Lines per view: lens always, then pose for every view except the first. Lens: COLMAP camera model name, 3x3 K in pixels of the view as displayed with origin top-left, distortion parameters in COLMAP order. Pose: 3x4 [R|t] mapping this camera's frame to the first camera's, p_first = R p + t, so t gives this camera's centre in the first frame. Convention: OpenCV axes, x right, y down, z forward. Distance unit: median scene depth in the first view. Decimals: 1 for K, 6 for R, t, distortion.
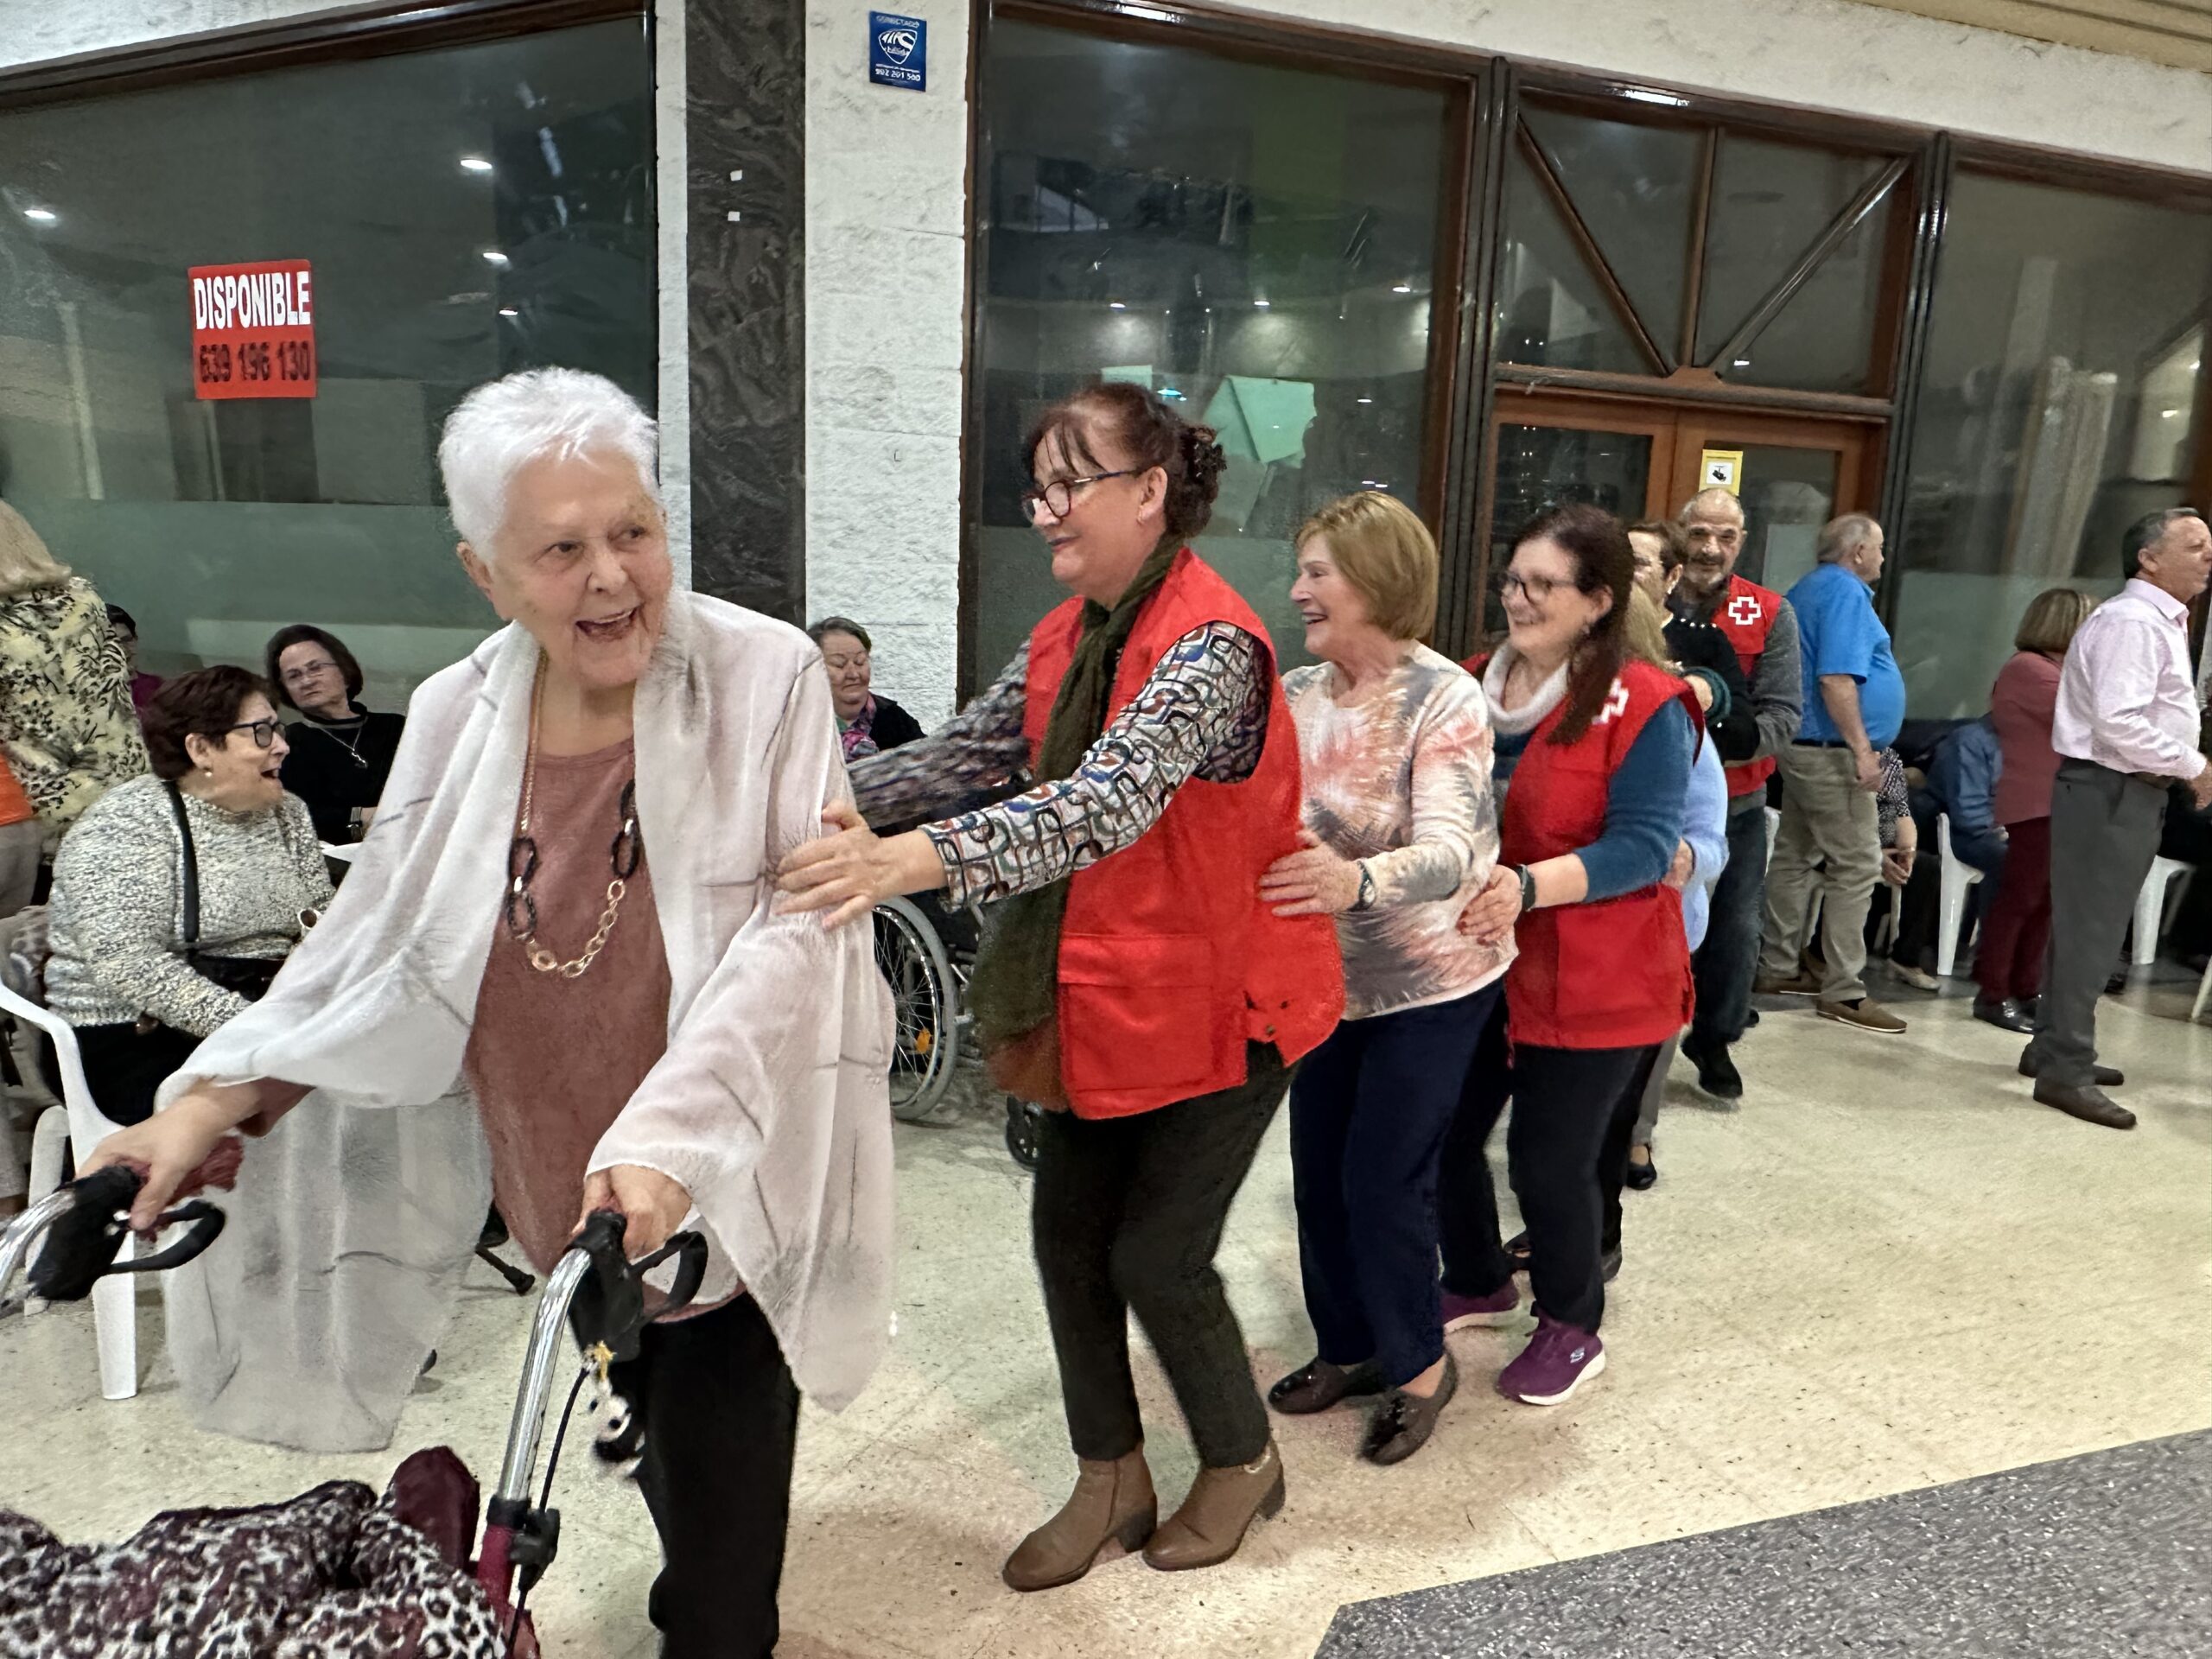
lens RADIAL K [[1547.5, 0, 1105.7], [0, 1547.5, 834.6], [0, 0, 1]] dist [-0.007082, -0.002885]
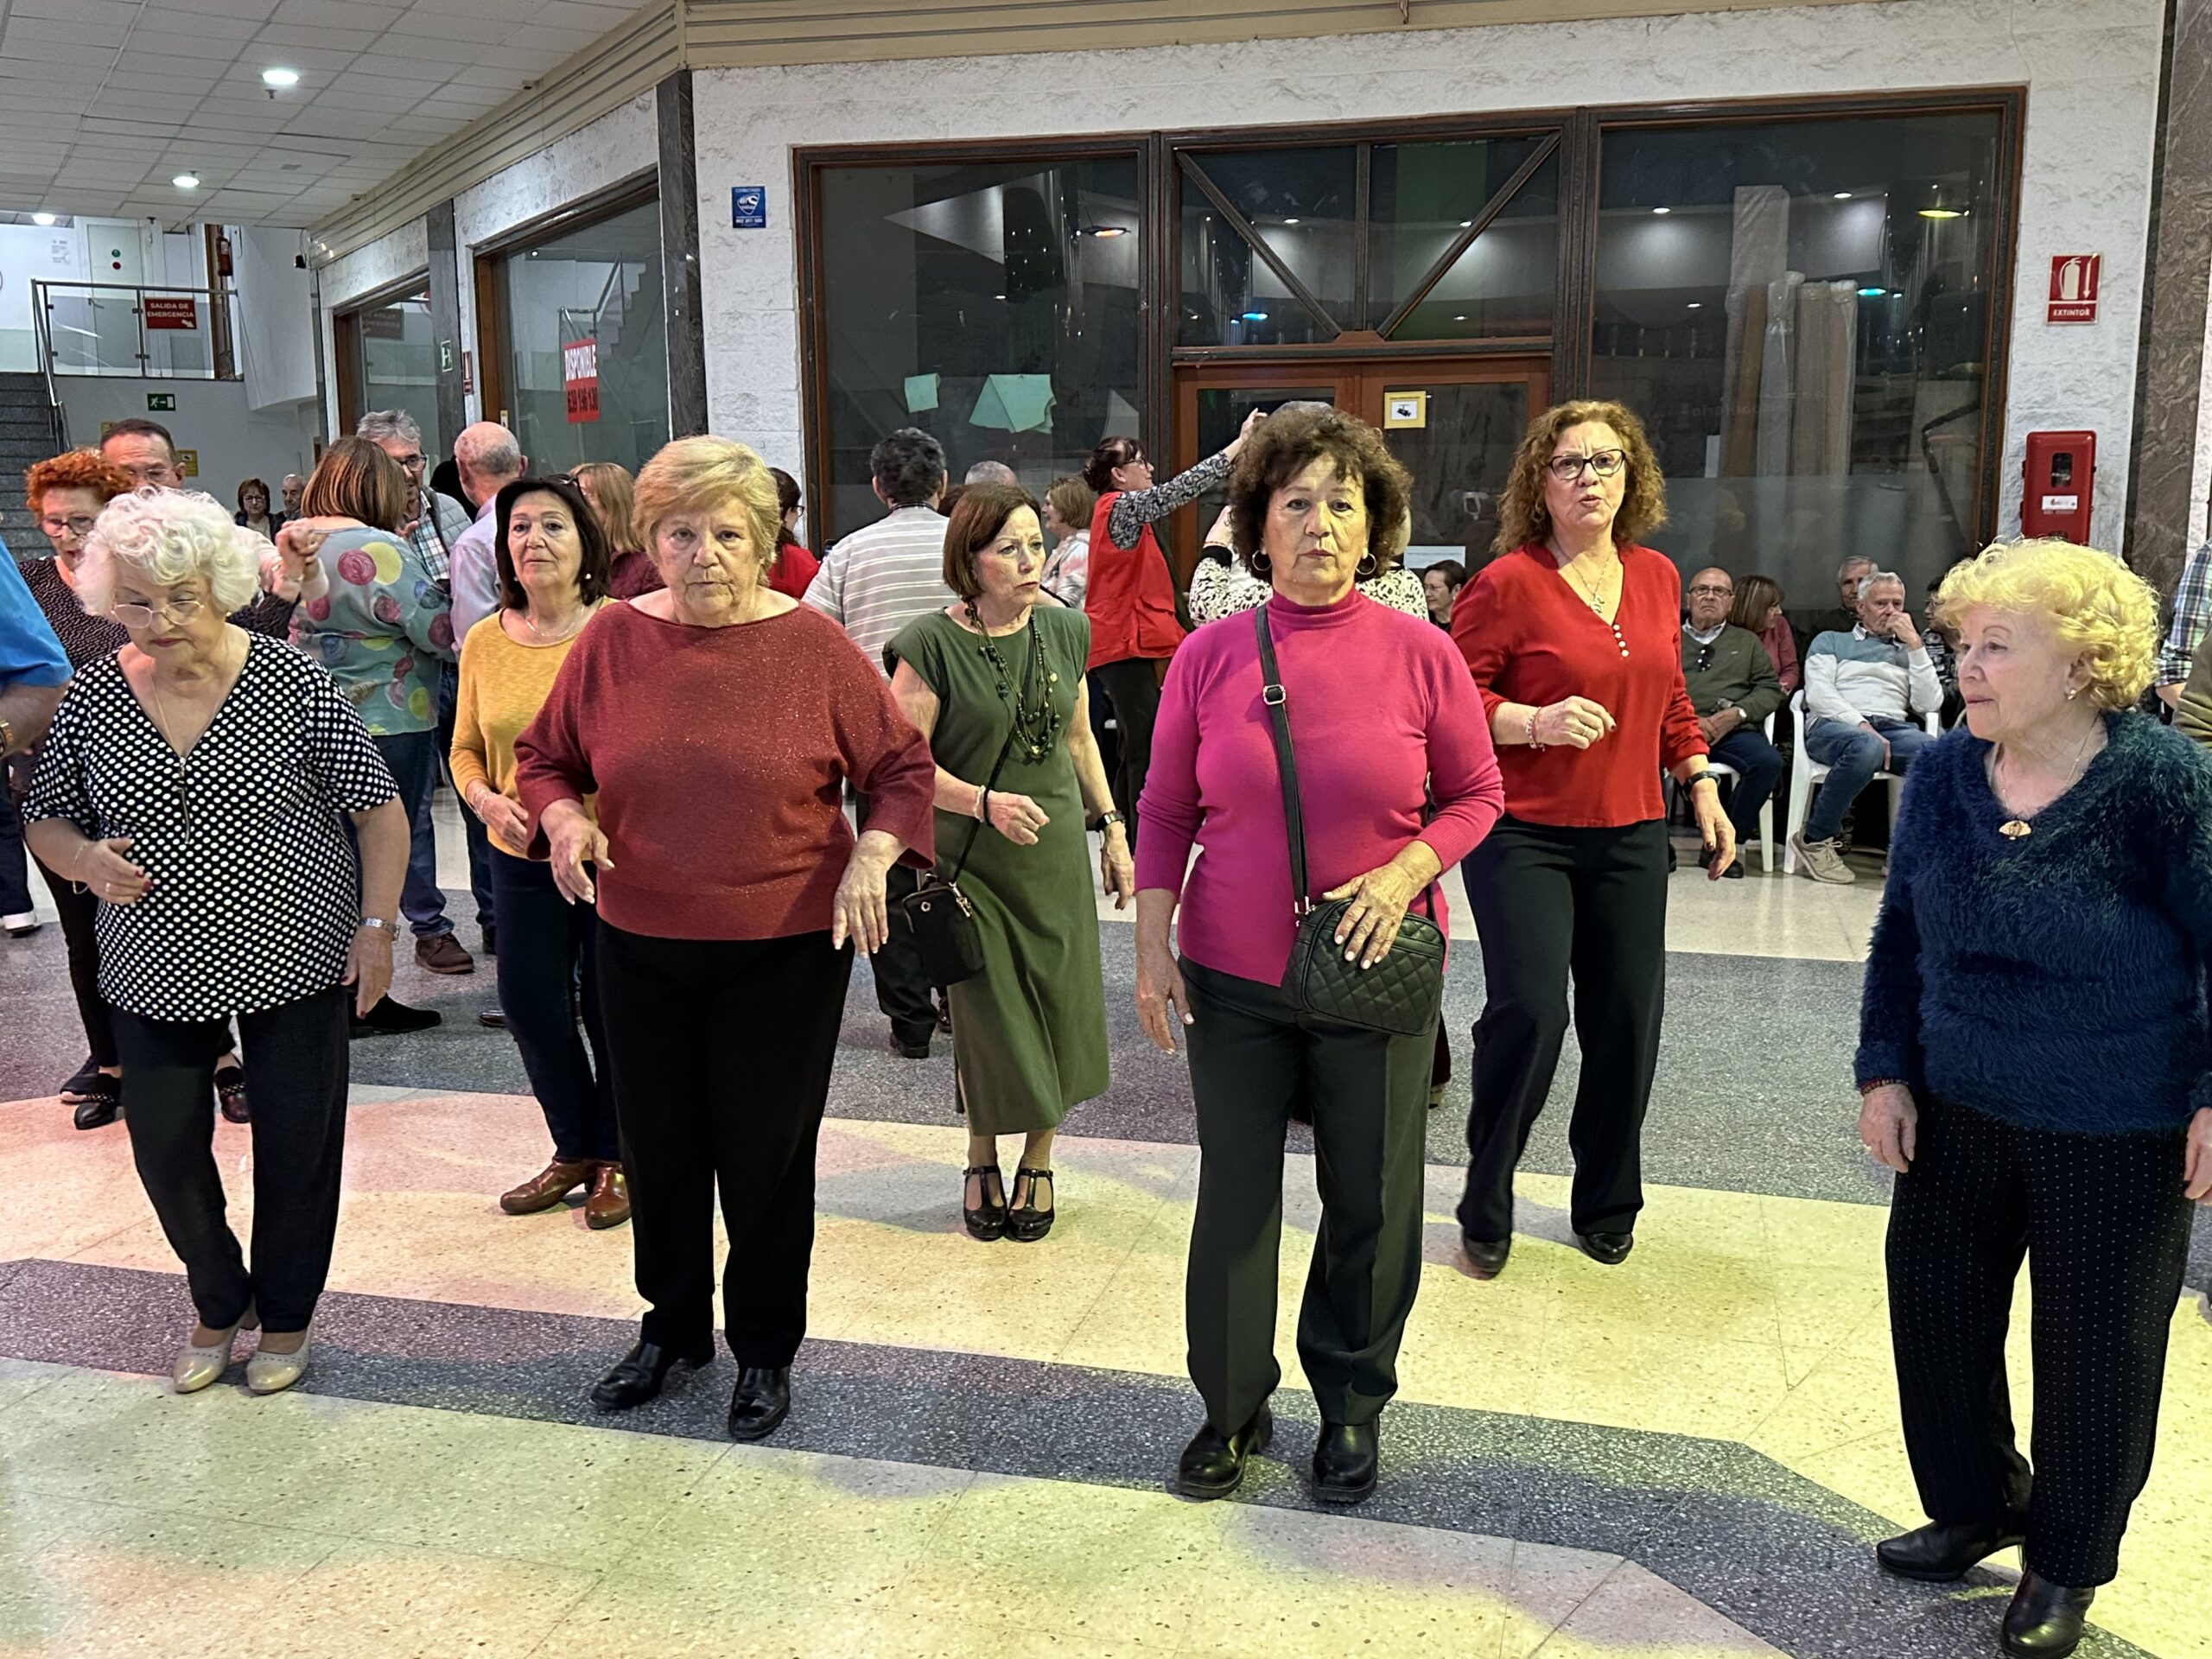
lens RADIAL K [[2074.7, 0, 1103.6], [0, 2074.7, 826.8], [0, 0, 1]] dist [0.019866, 0.000000]
pose [[0.830652, 0.046725, -0.554827, 1.247420], [-0.060118, 0.998174, -0.005943, 0.133554], [0.553536, 0.038291, 0.831944, -0.547145]]
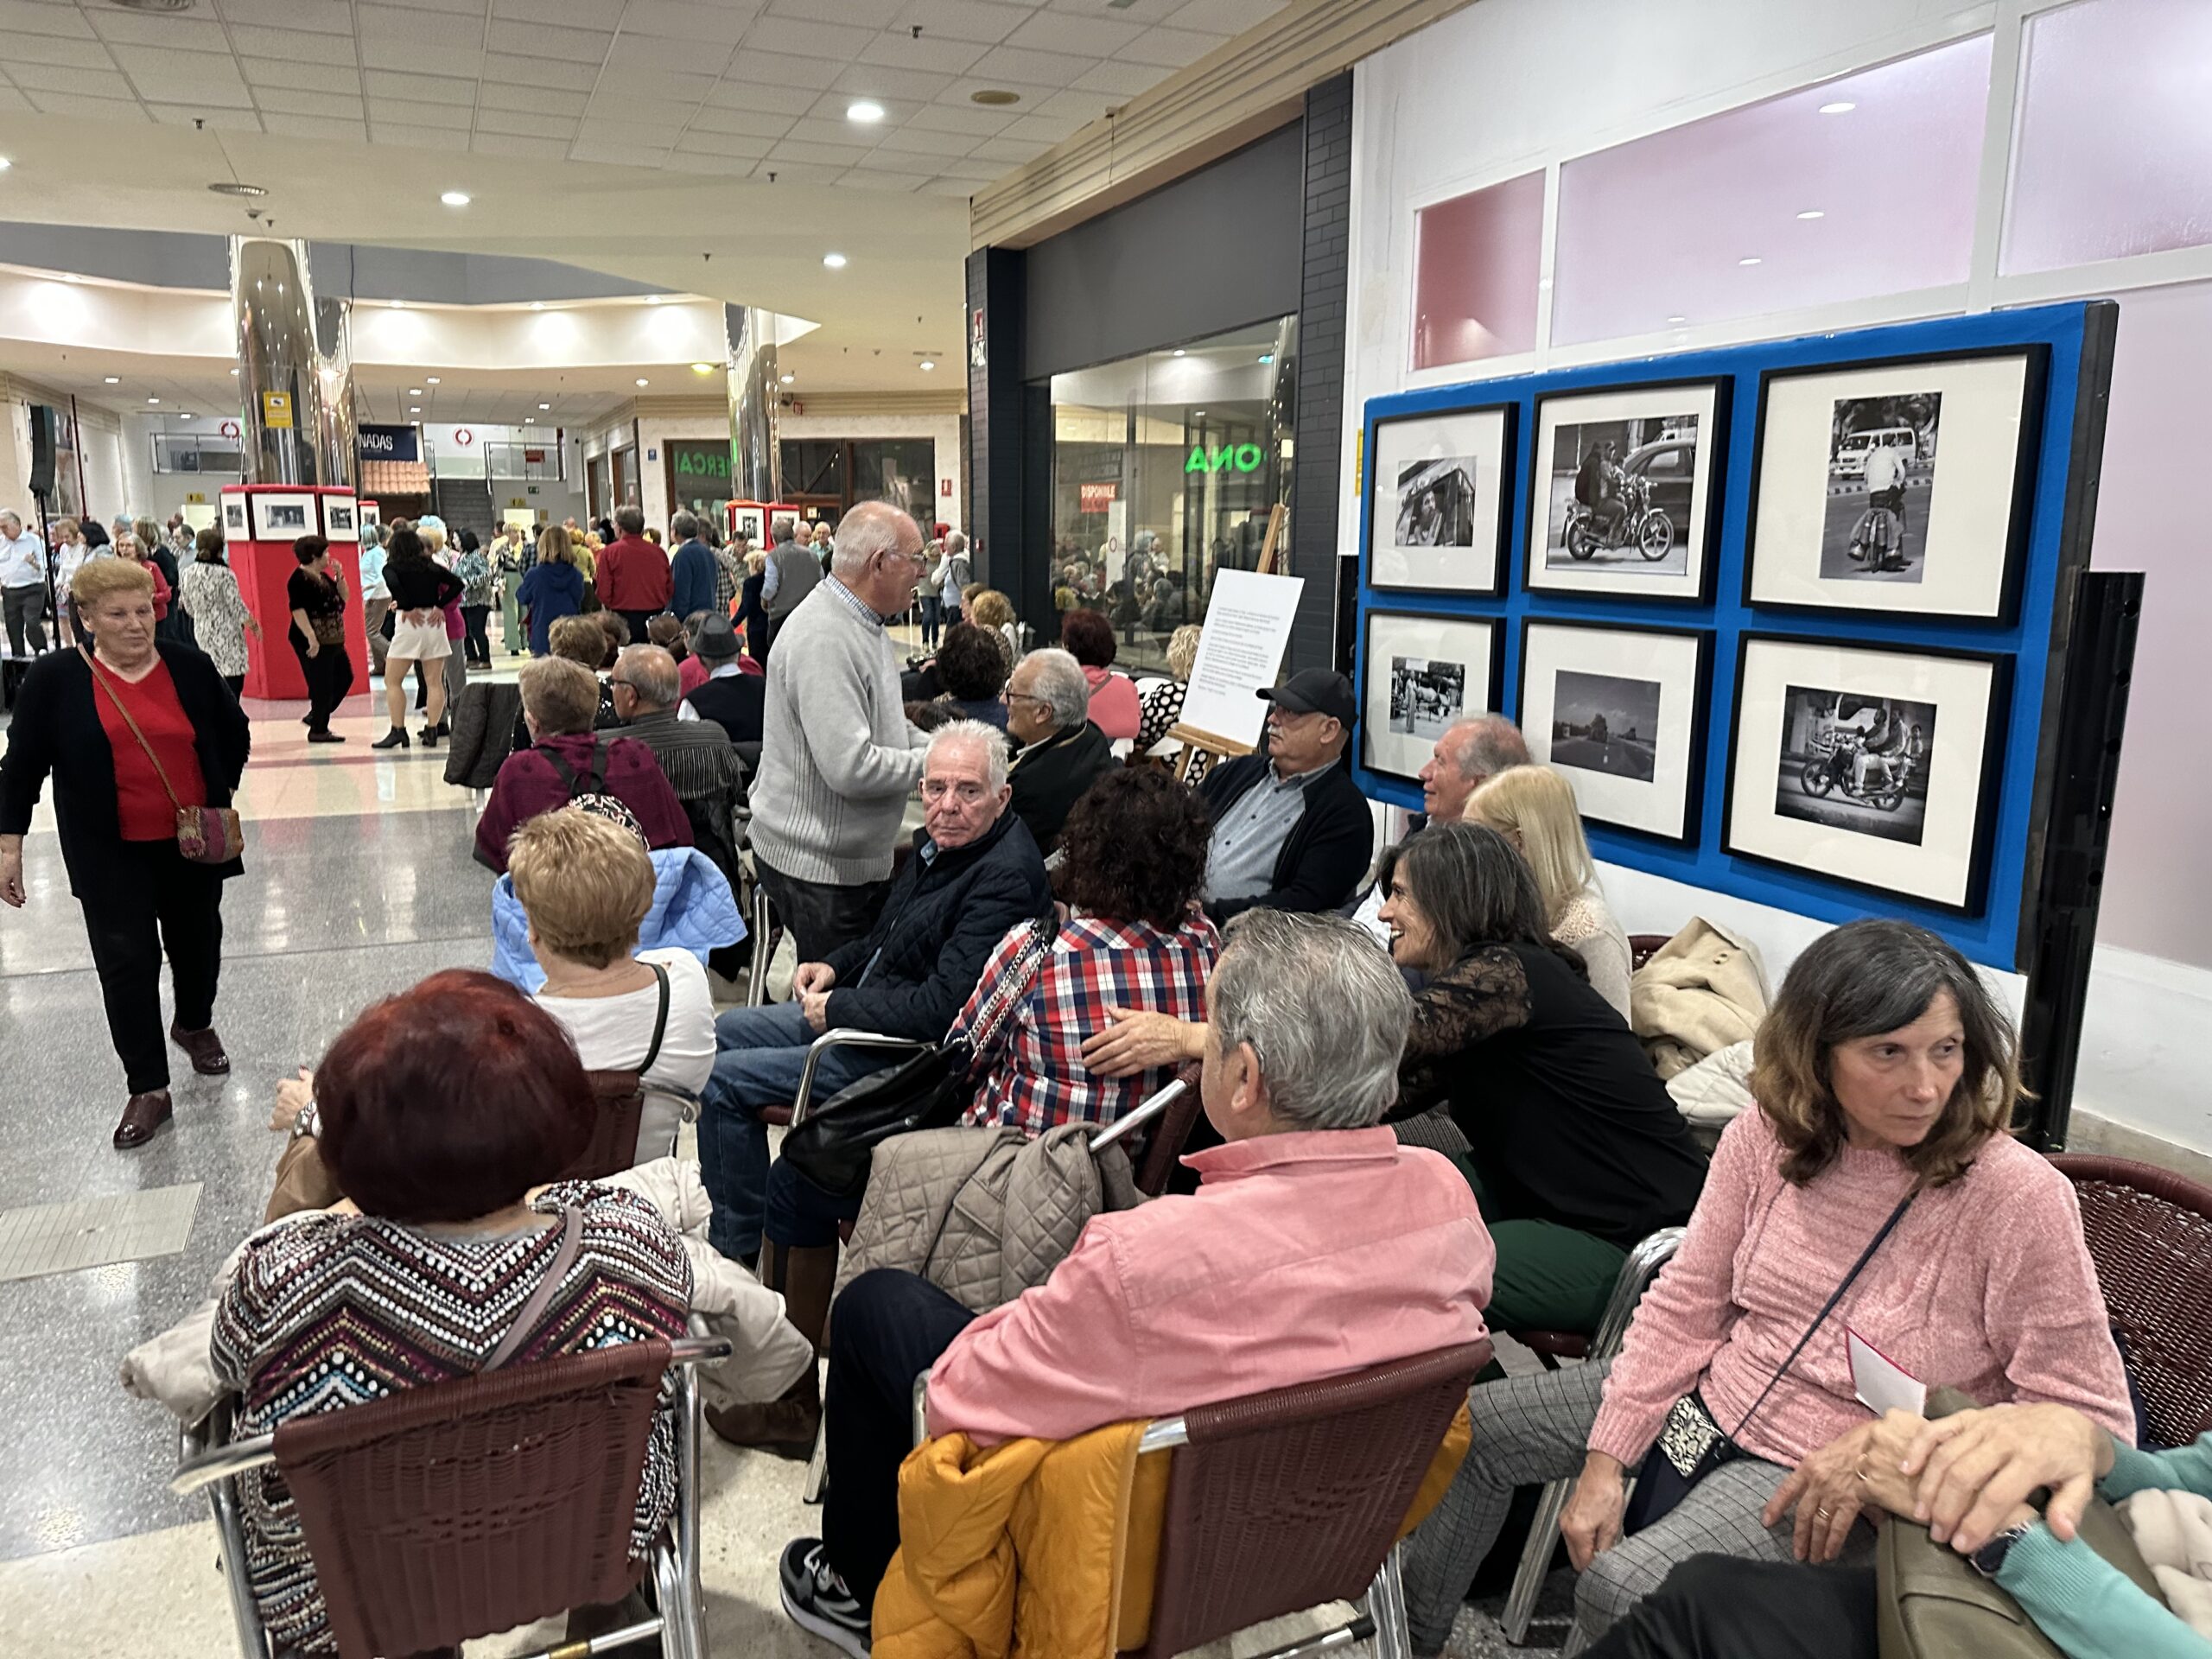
lens RADIAL K [[1547.5, 0, 1111.8], [0, 1547.5, 831.0], [0, 0, 1]] dist [-0.007082, -0.002885]
pose [[0.768796, 0.093810, -0.632576, 4.607673], [-0.096967, 0.994845, 0.029685, 0.552200], [0.632100, 0.038518, 0.773929, -2.236852]]
